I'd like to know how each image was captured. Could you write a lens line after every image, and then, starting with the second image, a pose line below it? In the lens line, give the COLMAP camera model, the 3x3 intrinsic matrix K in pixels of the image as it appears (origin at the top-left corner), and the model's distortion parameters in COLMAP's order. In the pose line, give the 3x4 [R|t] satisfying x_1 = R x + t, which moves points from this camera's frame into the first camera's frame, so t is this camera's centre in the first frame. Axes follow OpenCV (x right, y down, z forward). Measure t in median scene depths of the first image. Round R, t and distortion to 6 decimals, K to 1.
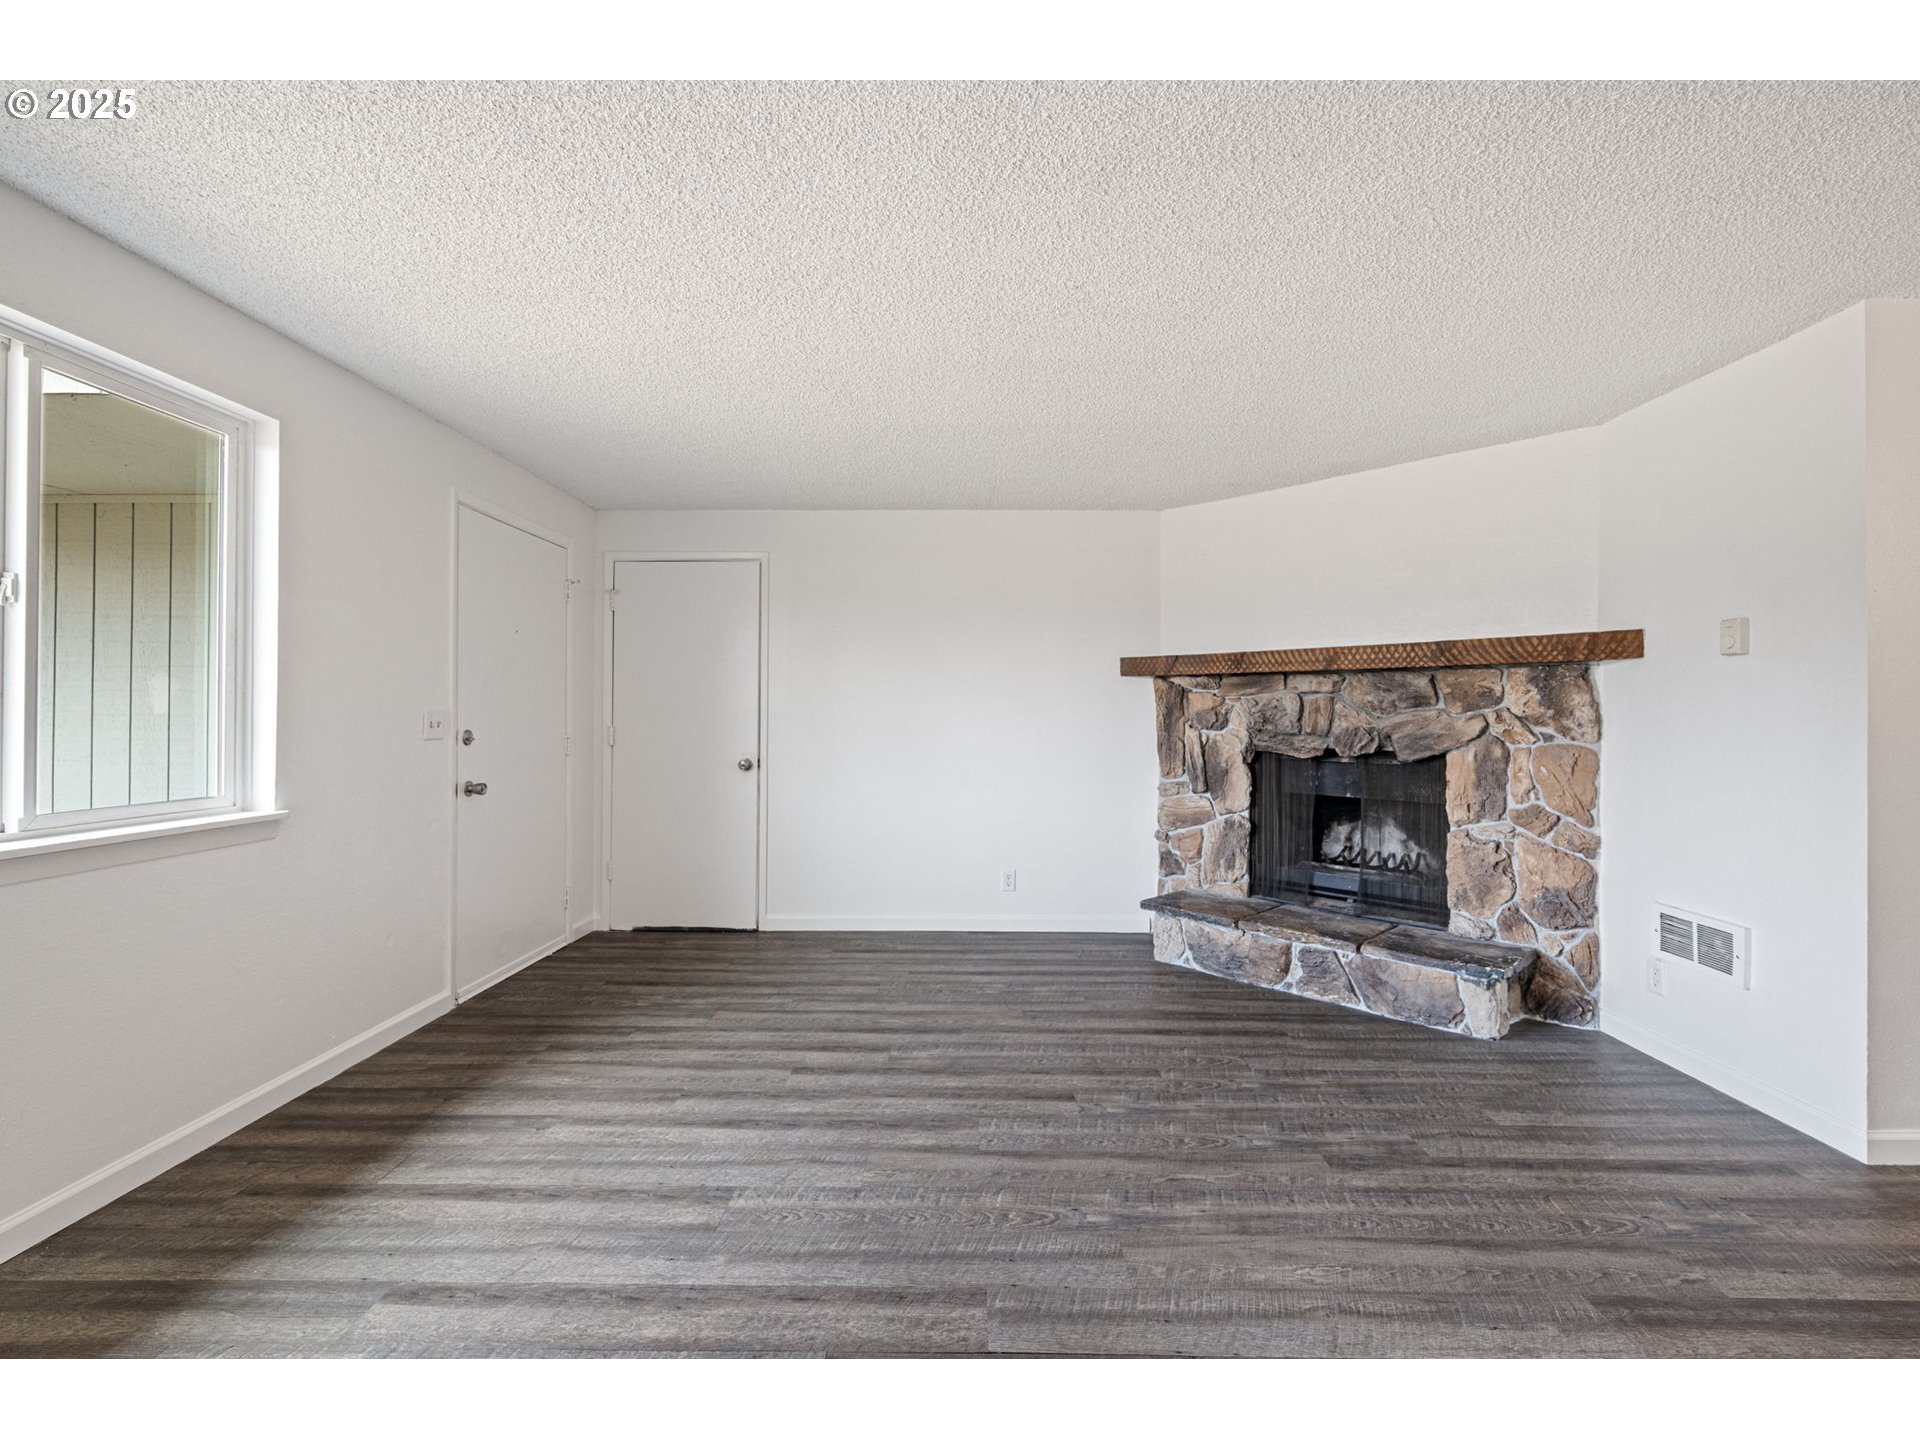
lens RADIAL K [[843.7, 0, 966.8], [0, 843.7, 716.6], [0, 0, 1]] dist [-0.000923, -0.000123]
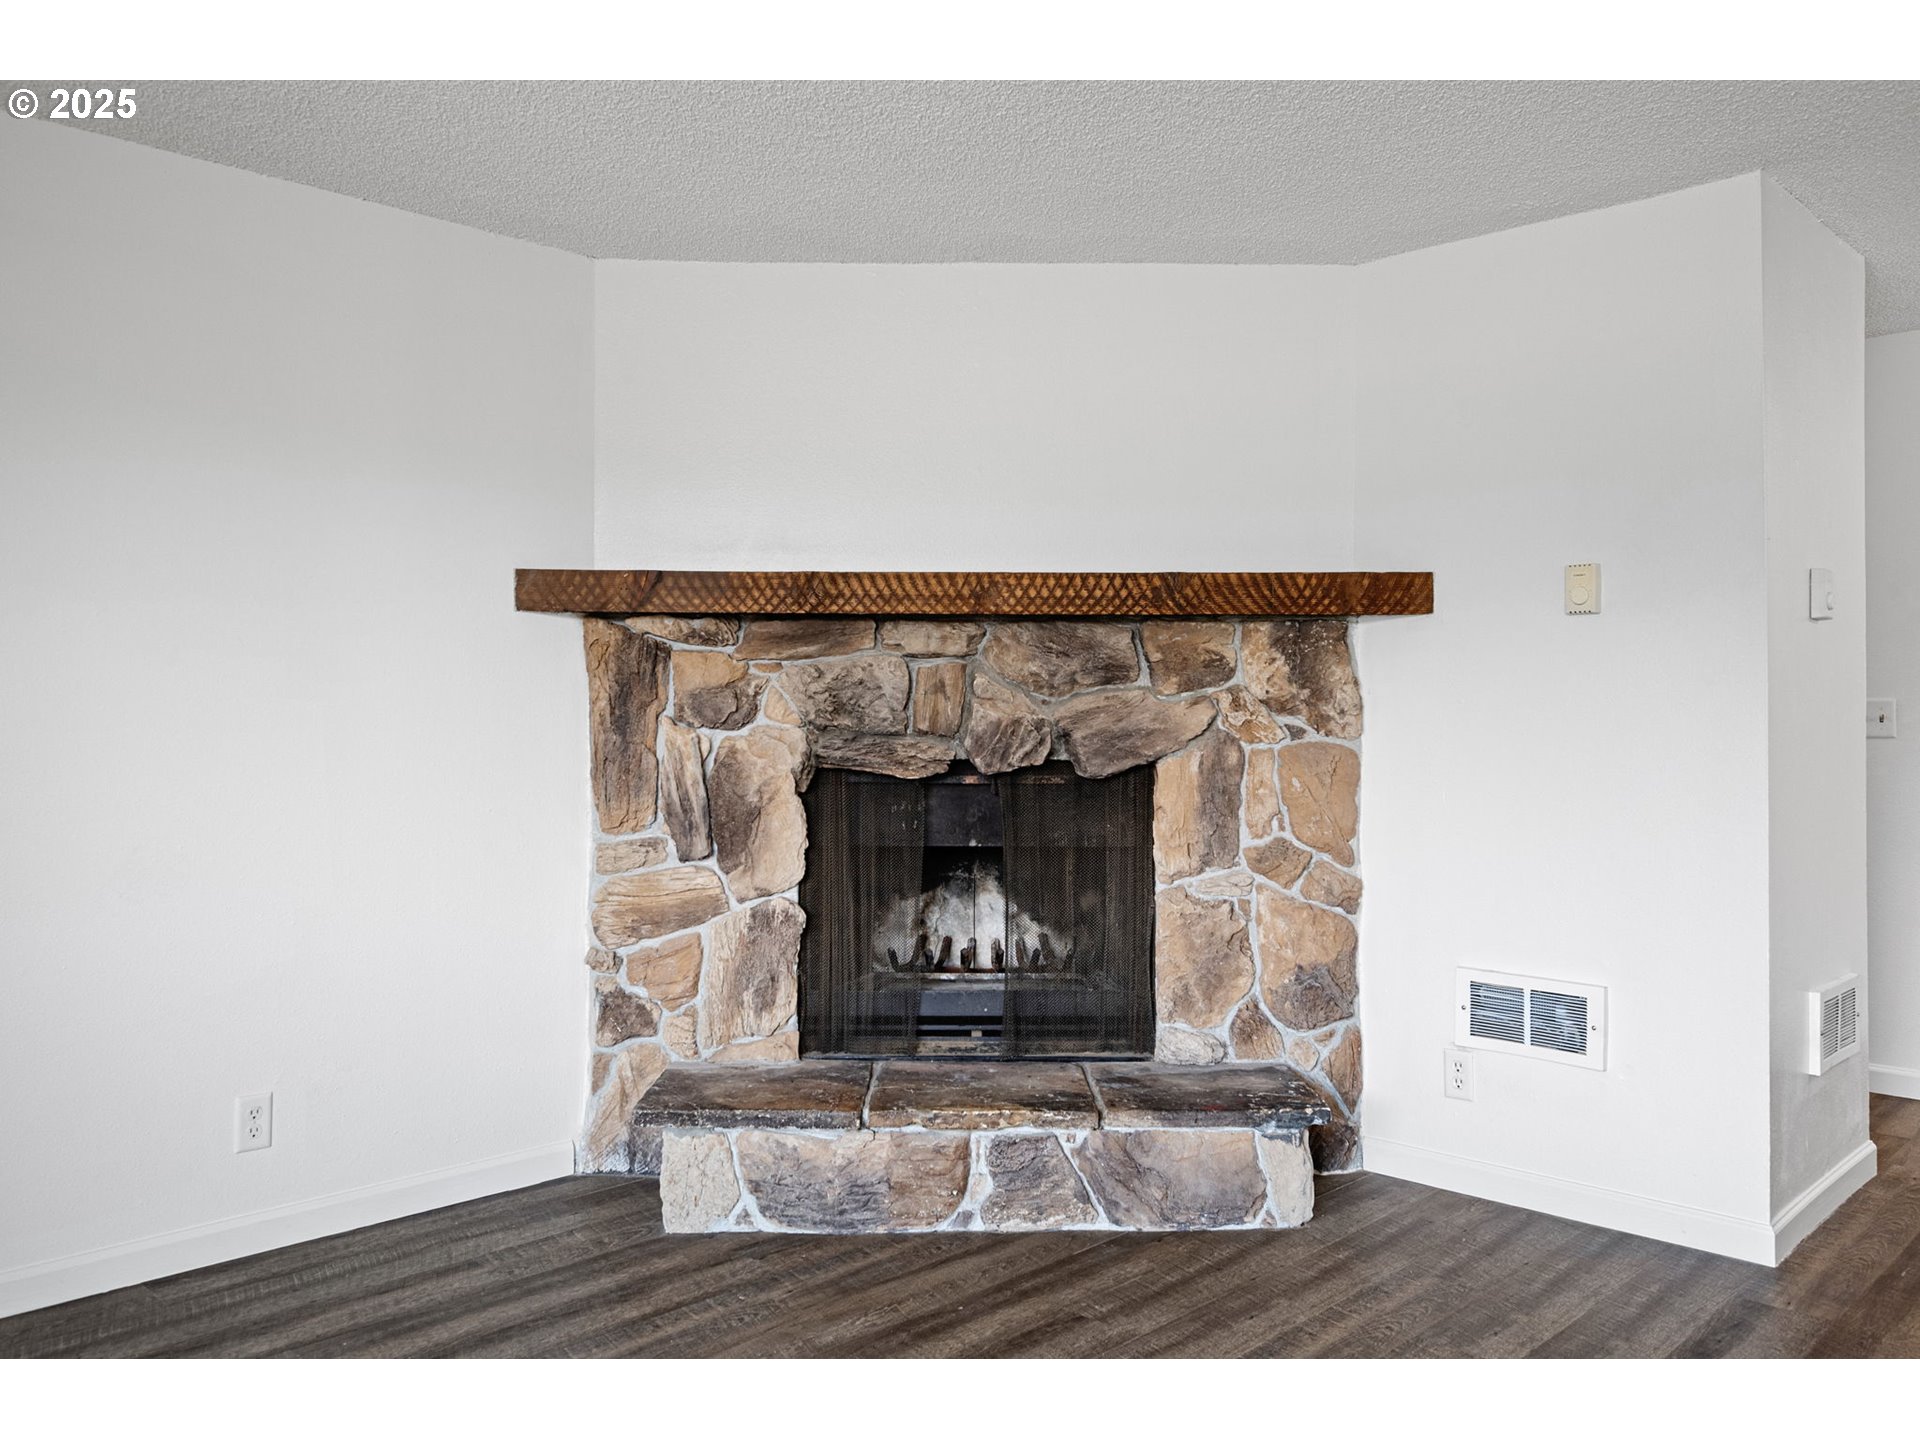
lens RADIAL K [[1491.2, 0, 972.5], [0, 1491.2, 688.9], [0, 0, 1]] dist [-0.006705, 0.006585]
pose [[0.687818, 0.007206, 0.725848, -0.299192], [0.002152, 0.999926, -0.011966, 0.004708], [-0.725880, 0.009792, 0.687751, 0.383799]]
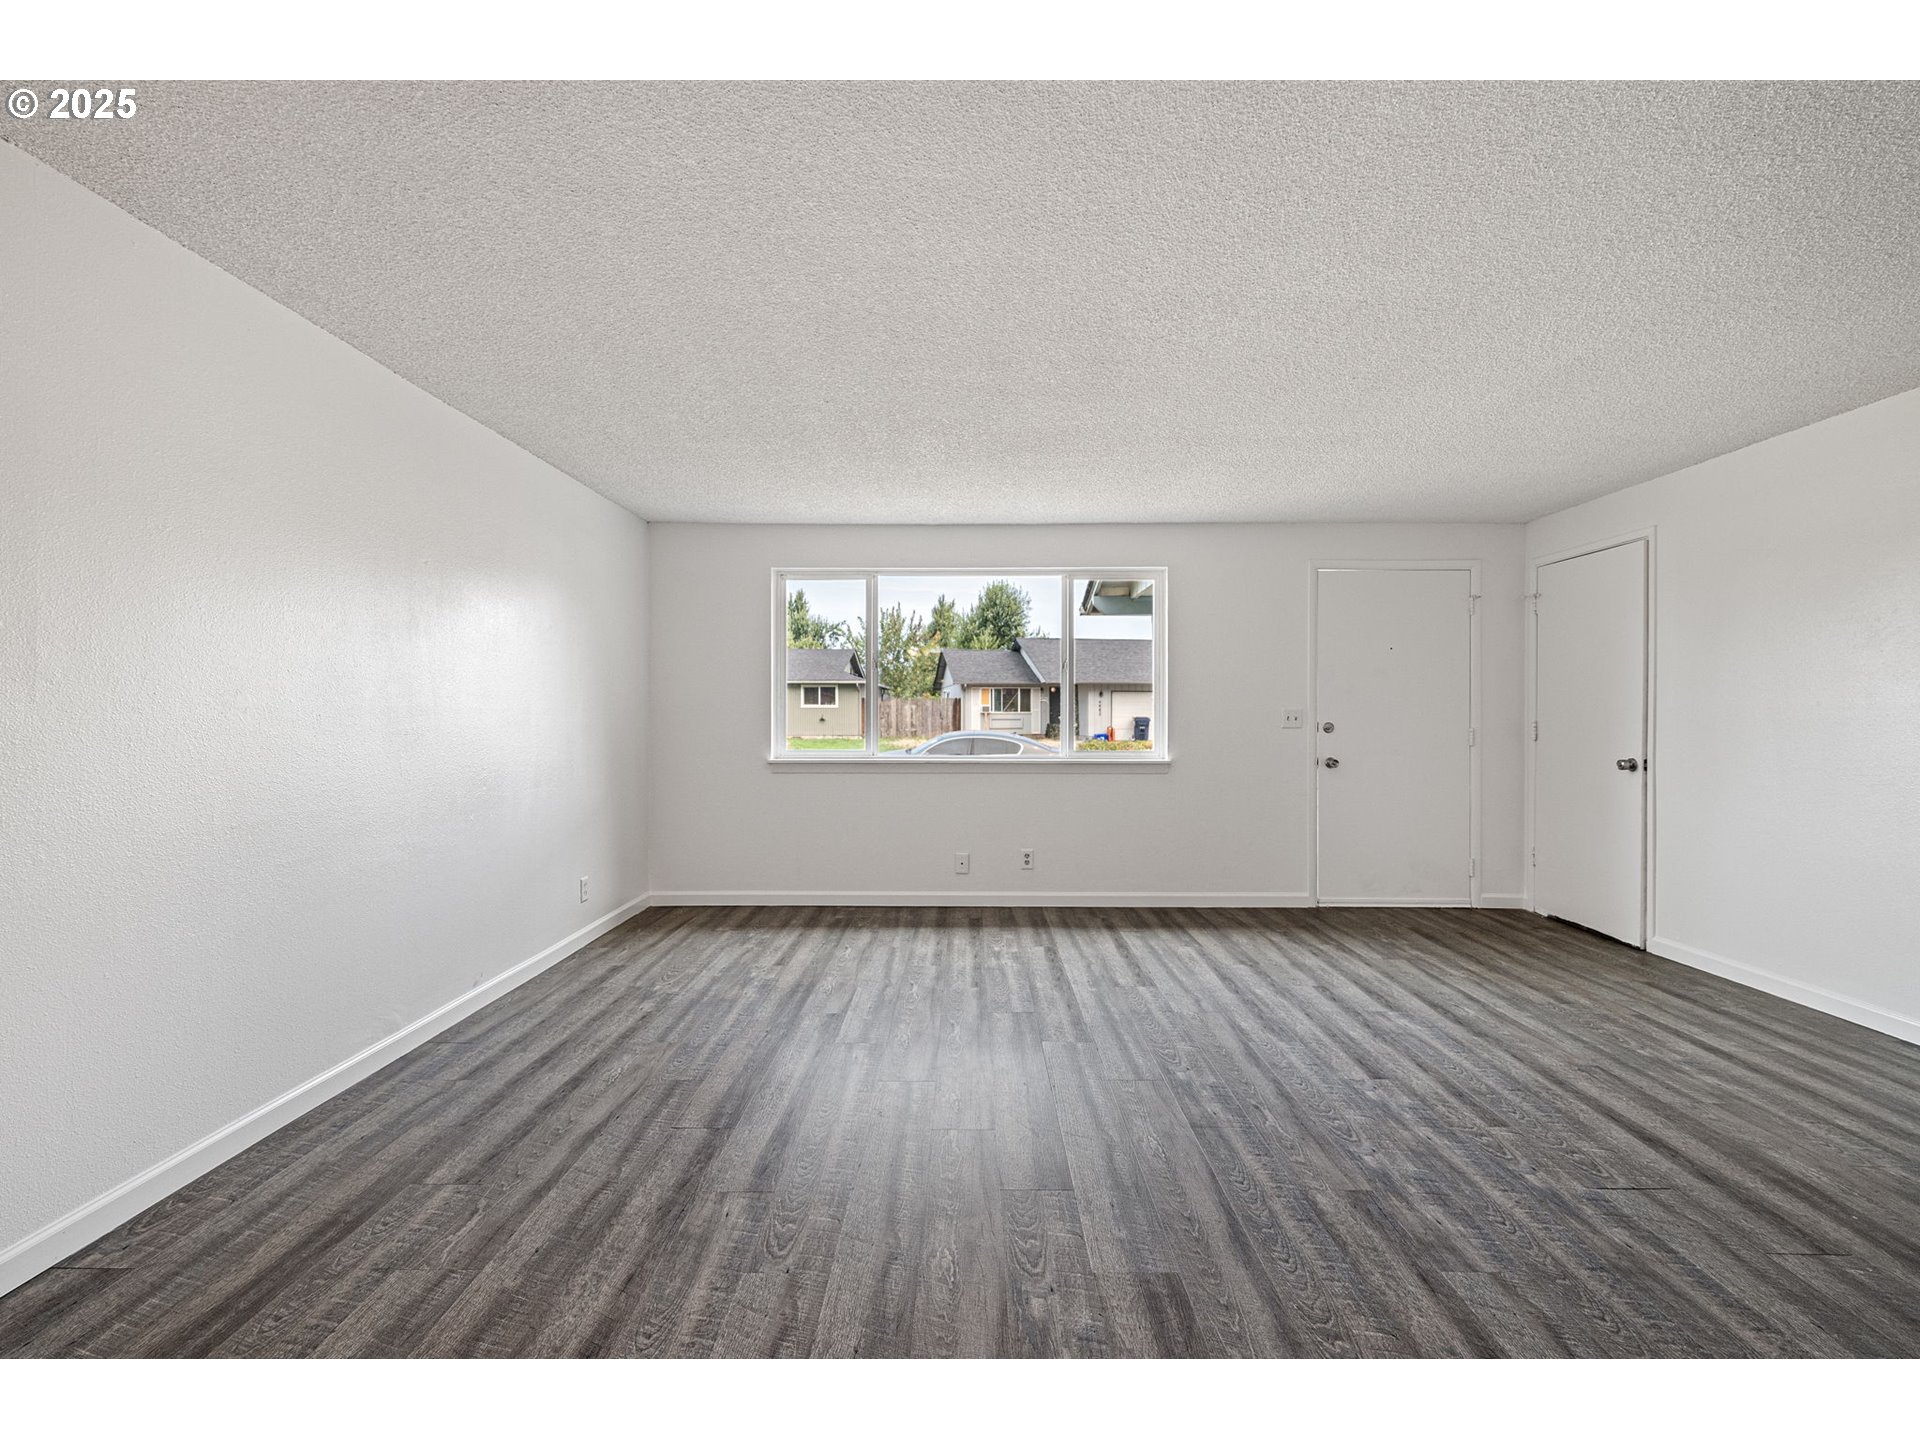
lens RADIAL K [[843.7, 0, 962.4], [0, 843.7, 717.1], [0, 0, 1]] dist [-0.000923, -0.000123]
pose [[-0.003501, -0.000783, -0.999994, 0.876500], [0.000867, 0.999999, -0.000786, 0.007068], [0.999993, -0.000869, -0.003500, 0.371642]]
